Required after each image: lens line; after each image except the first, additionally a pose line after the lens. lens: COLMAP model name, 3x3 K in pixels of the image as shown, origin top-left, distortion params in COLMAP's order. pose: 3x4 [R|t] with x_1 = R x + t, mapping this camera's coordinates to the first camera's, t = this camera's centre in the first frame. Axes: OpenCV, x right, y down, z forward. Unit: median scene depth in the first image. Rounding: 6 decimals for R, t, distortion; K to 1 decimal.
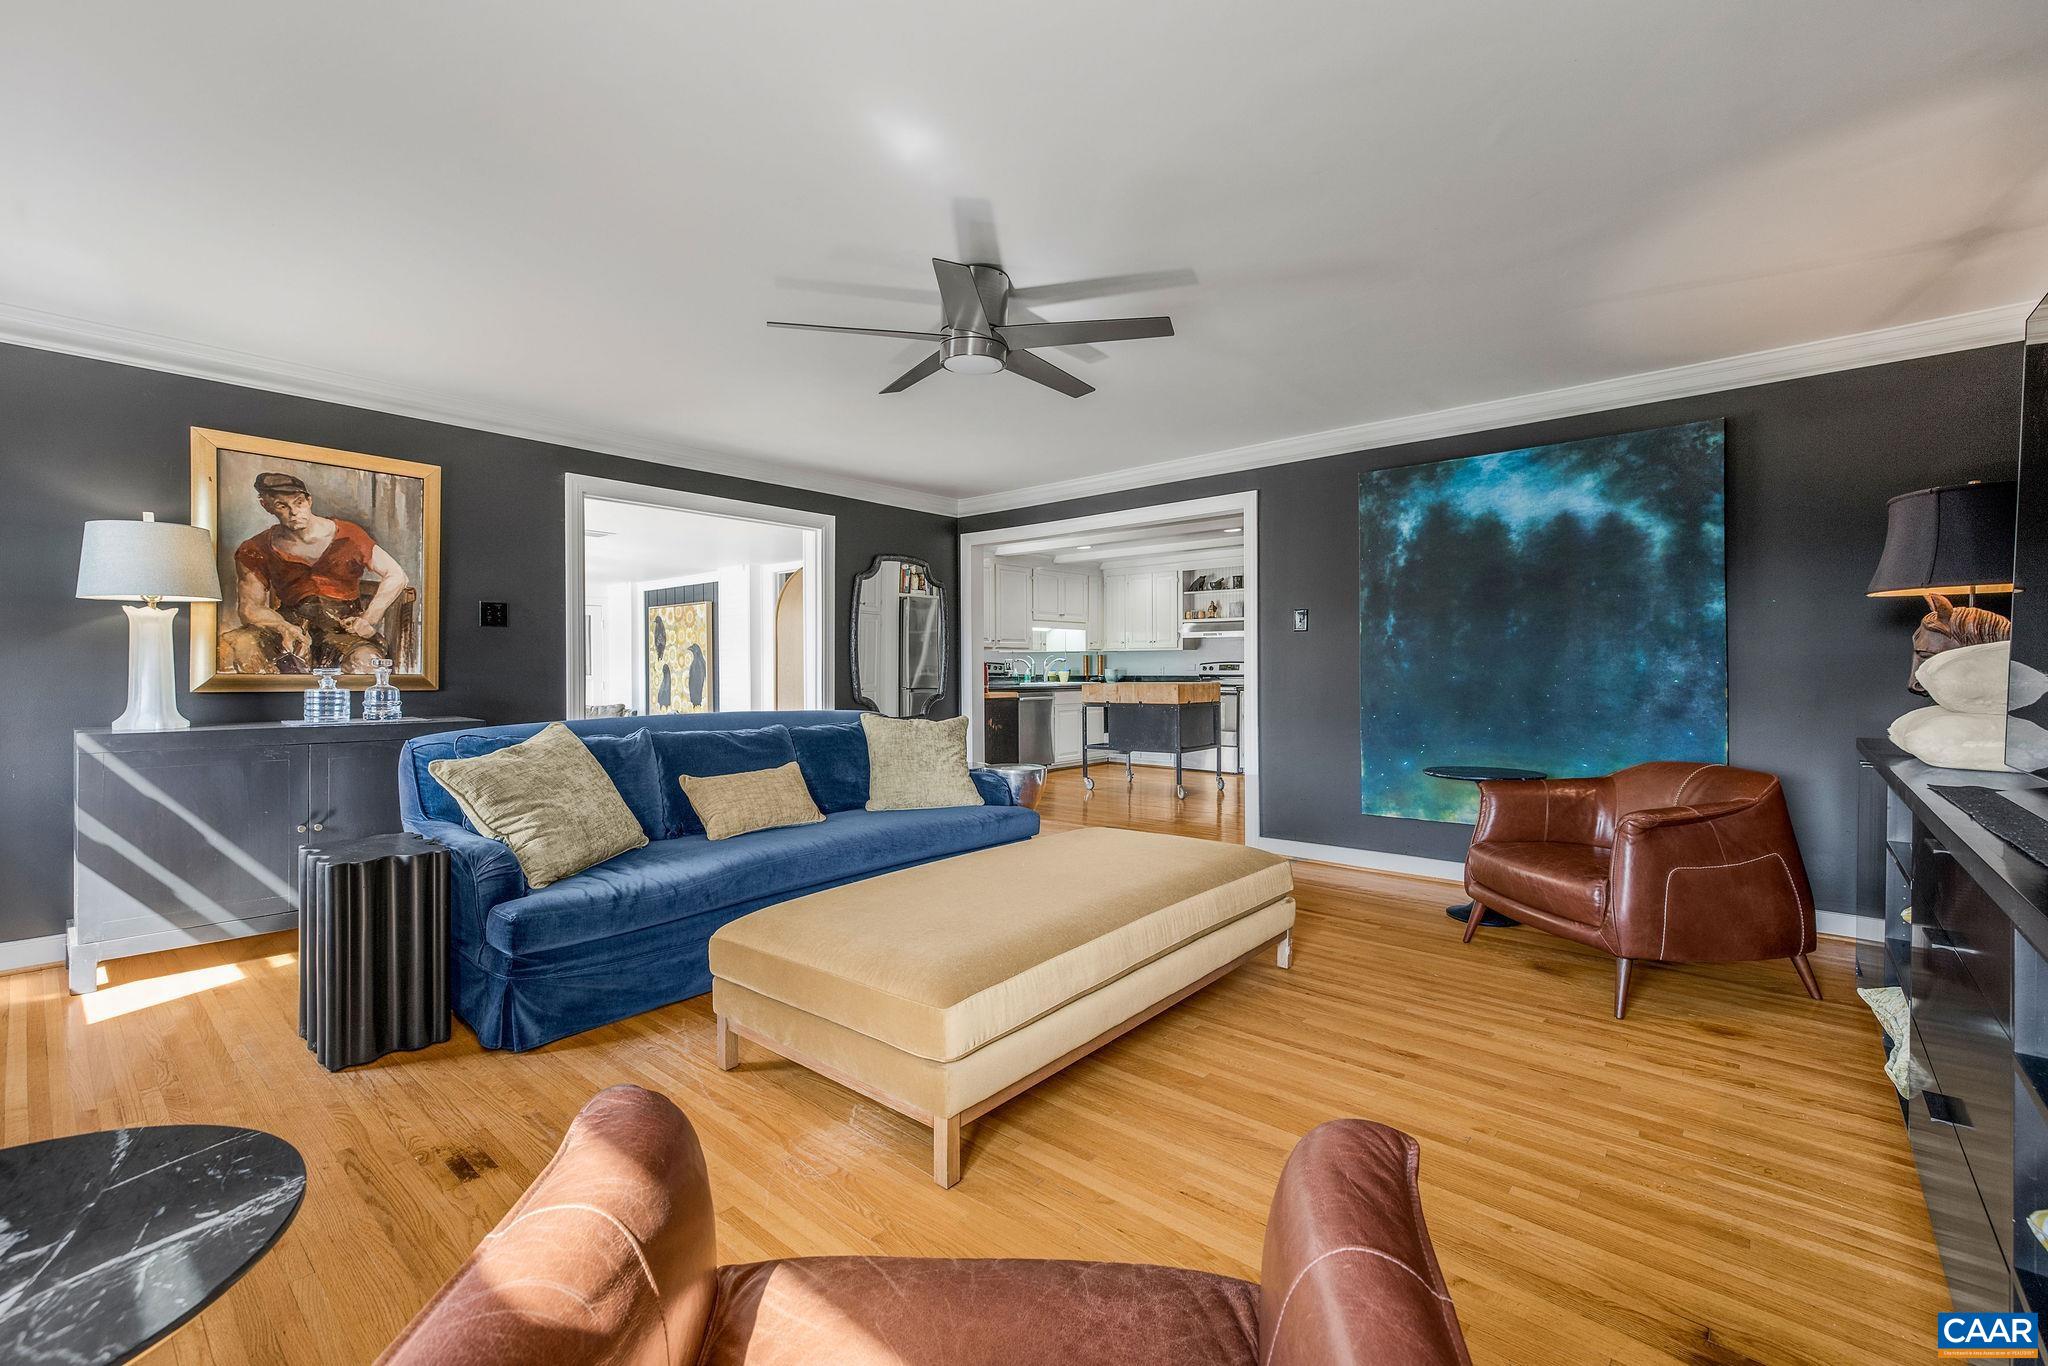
lens RADIAL K [[871.7, 0, 1023.3], [0, 871.7, 681.9], [0, 0, 1]] dist [0.001601, 0.000084]
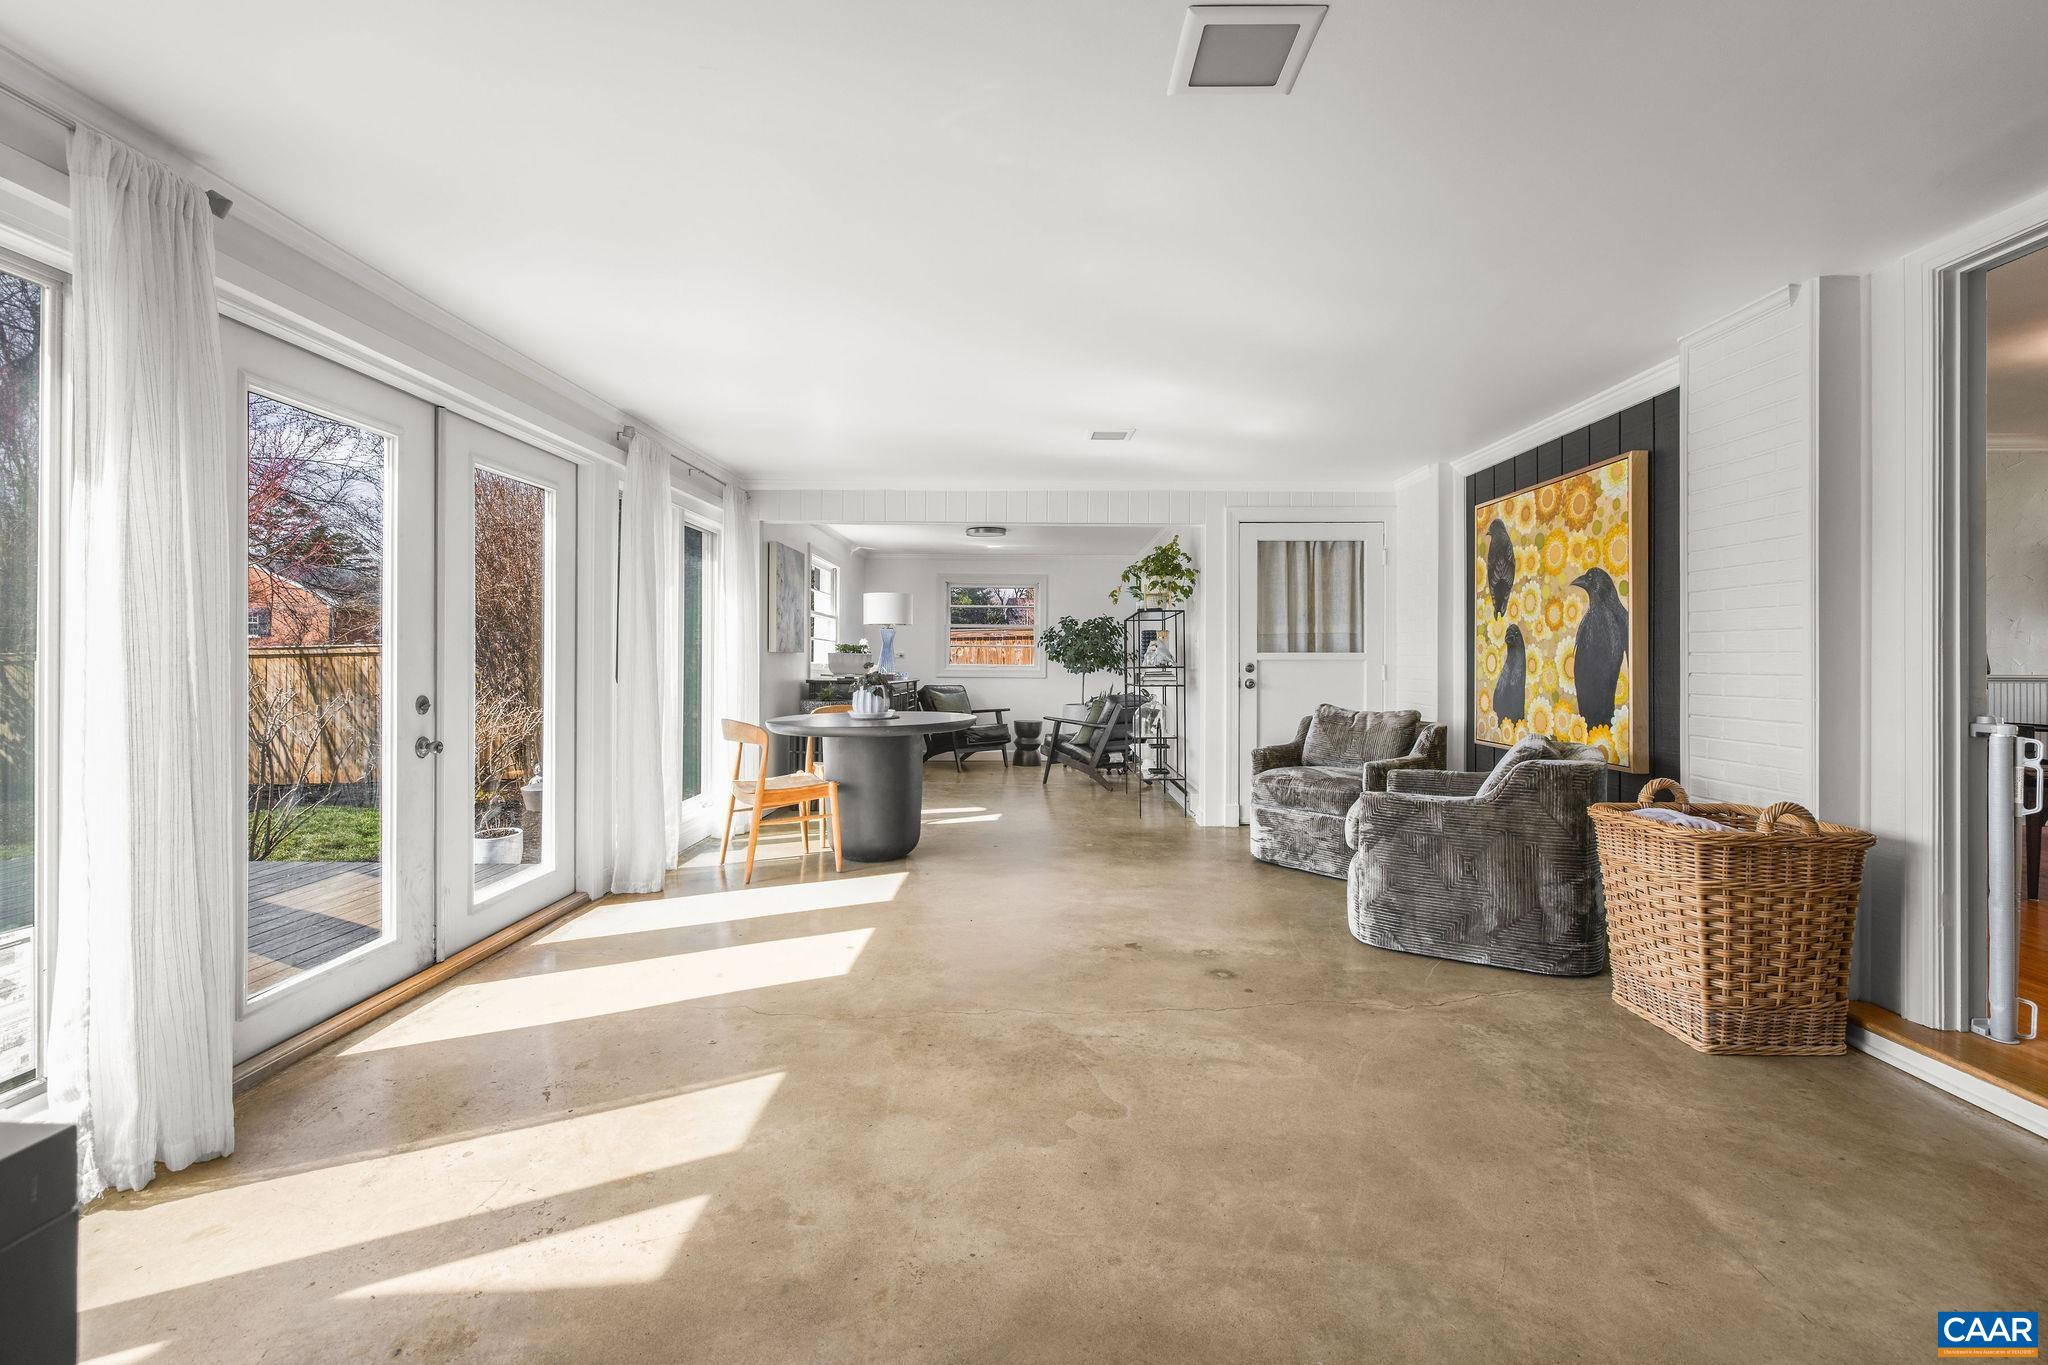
lens RADIAL K [[871.7, 0, 1026.5], [0, 871.7, 671.9], [0, 0, 1]] dist [0.001601, 0.000084]
pose [[0.636983, 0.007723, -0.770839, -0.227324], [-0.008823, 0.999957, 0.002728, 0.004209], [0.770827, 0.005063, 0.637024, 0.530804]]
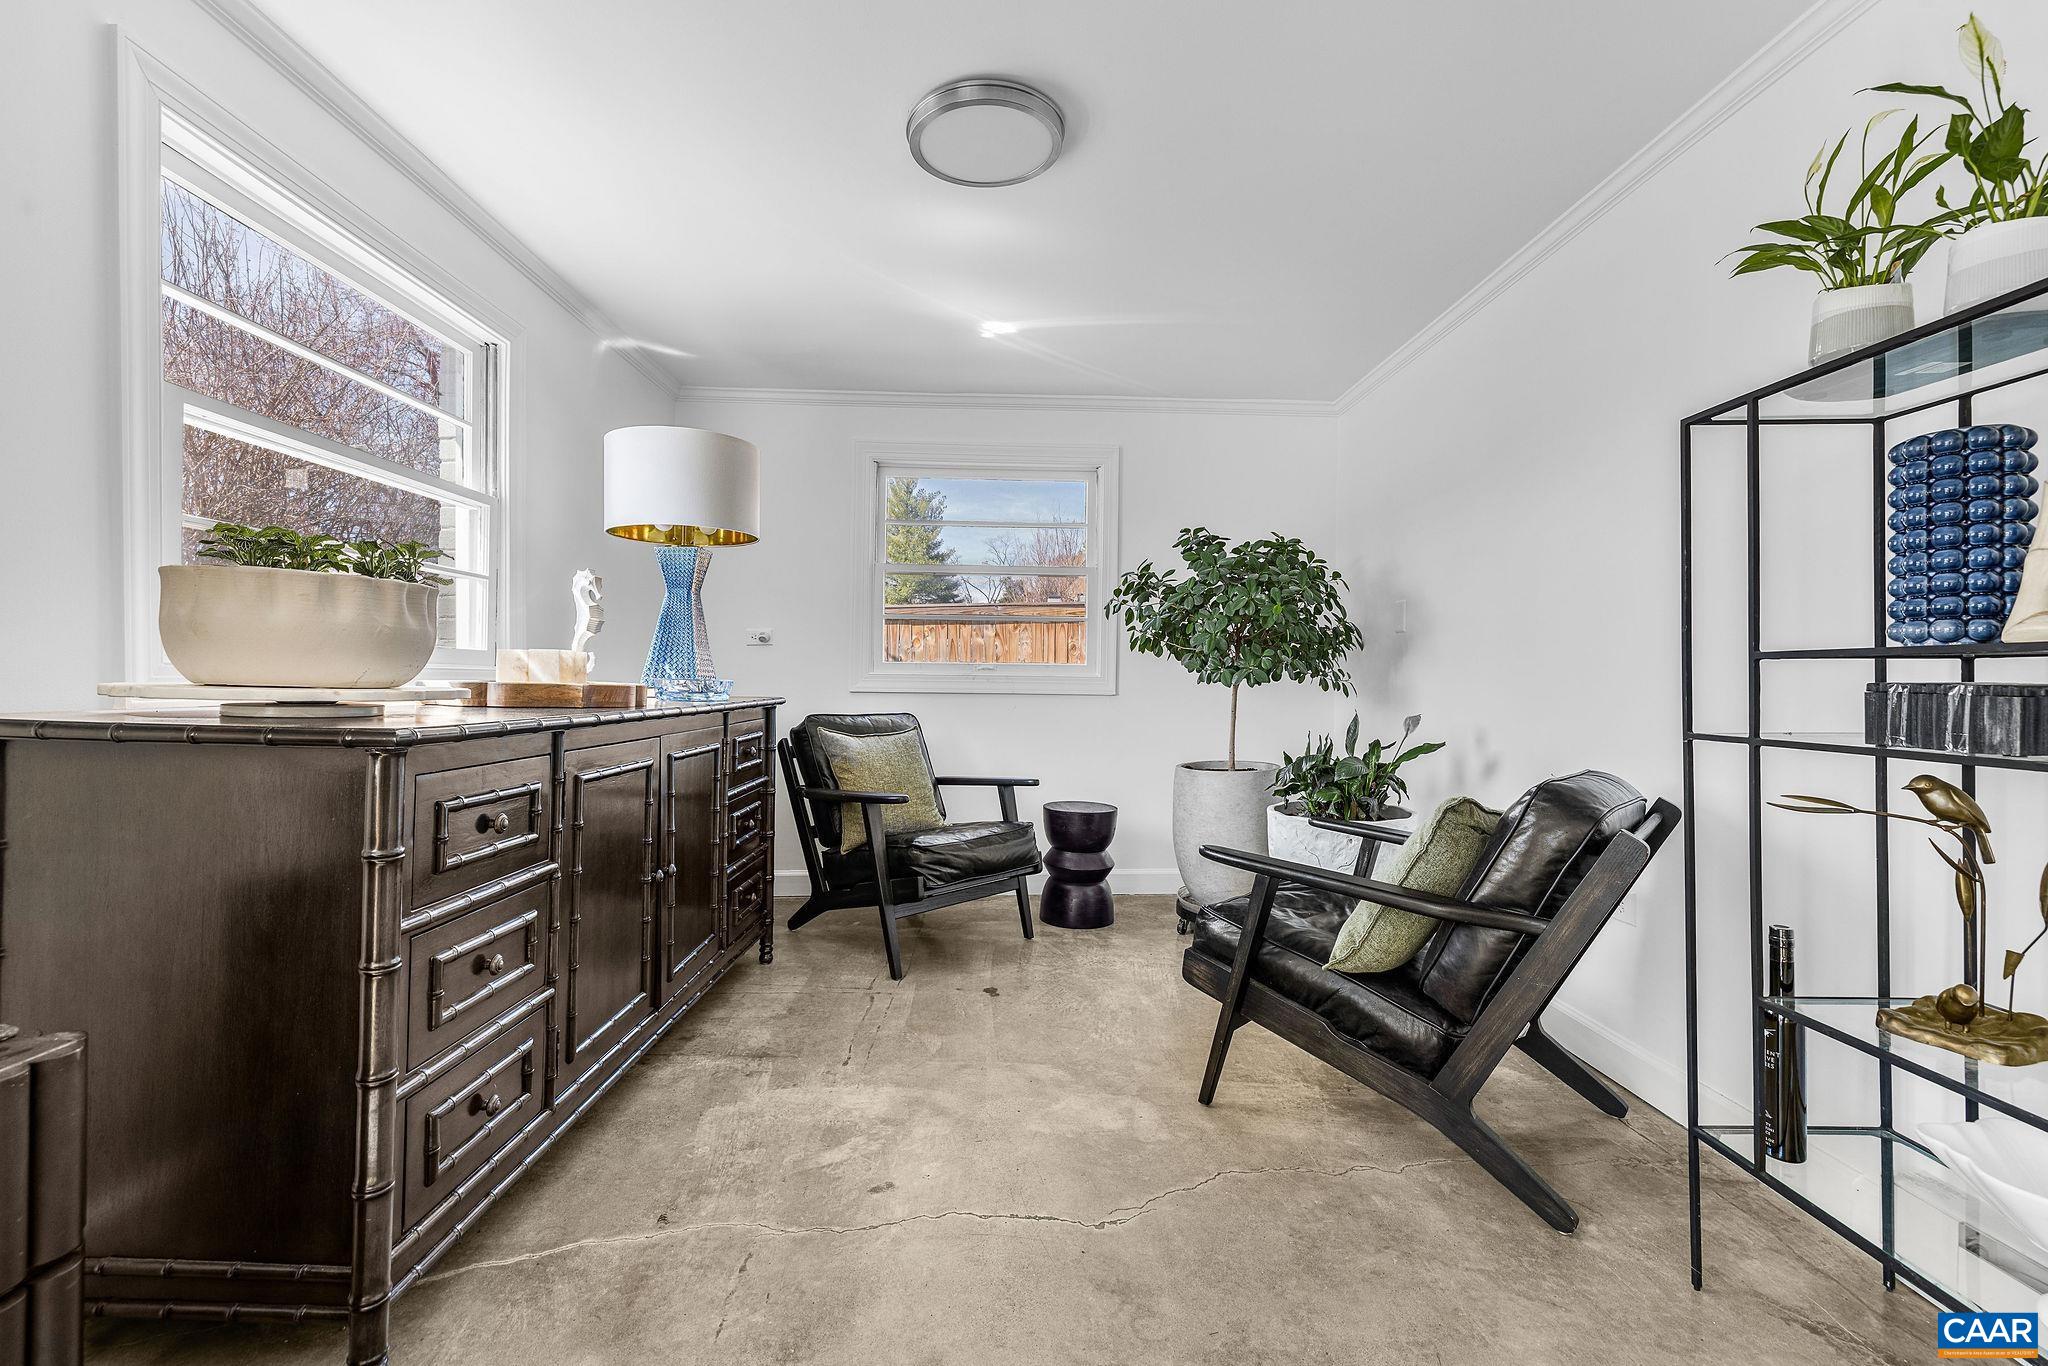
lens RADIAL K [[871.7, 0, 1017.9], [0, 871.7, 676.4], [0, 0, 1]] dist [0.001601, 0.000084]
pose [[0.654726, 0.004455, -0.755854, -0.668099], [-0.013378, 0.999894, -0.005695, 0.007329], [0.755748, 0.013840, 0.654716, 0.854482]]
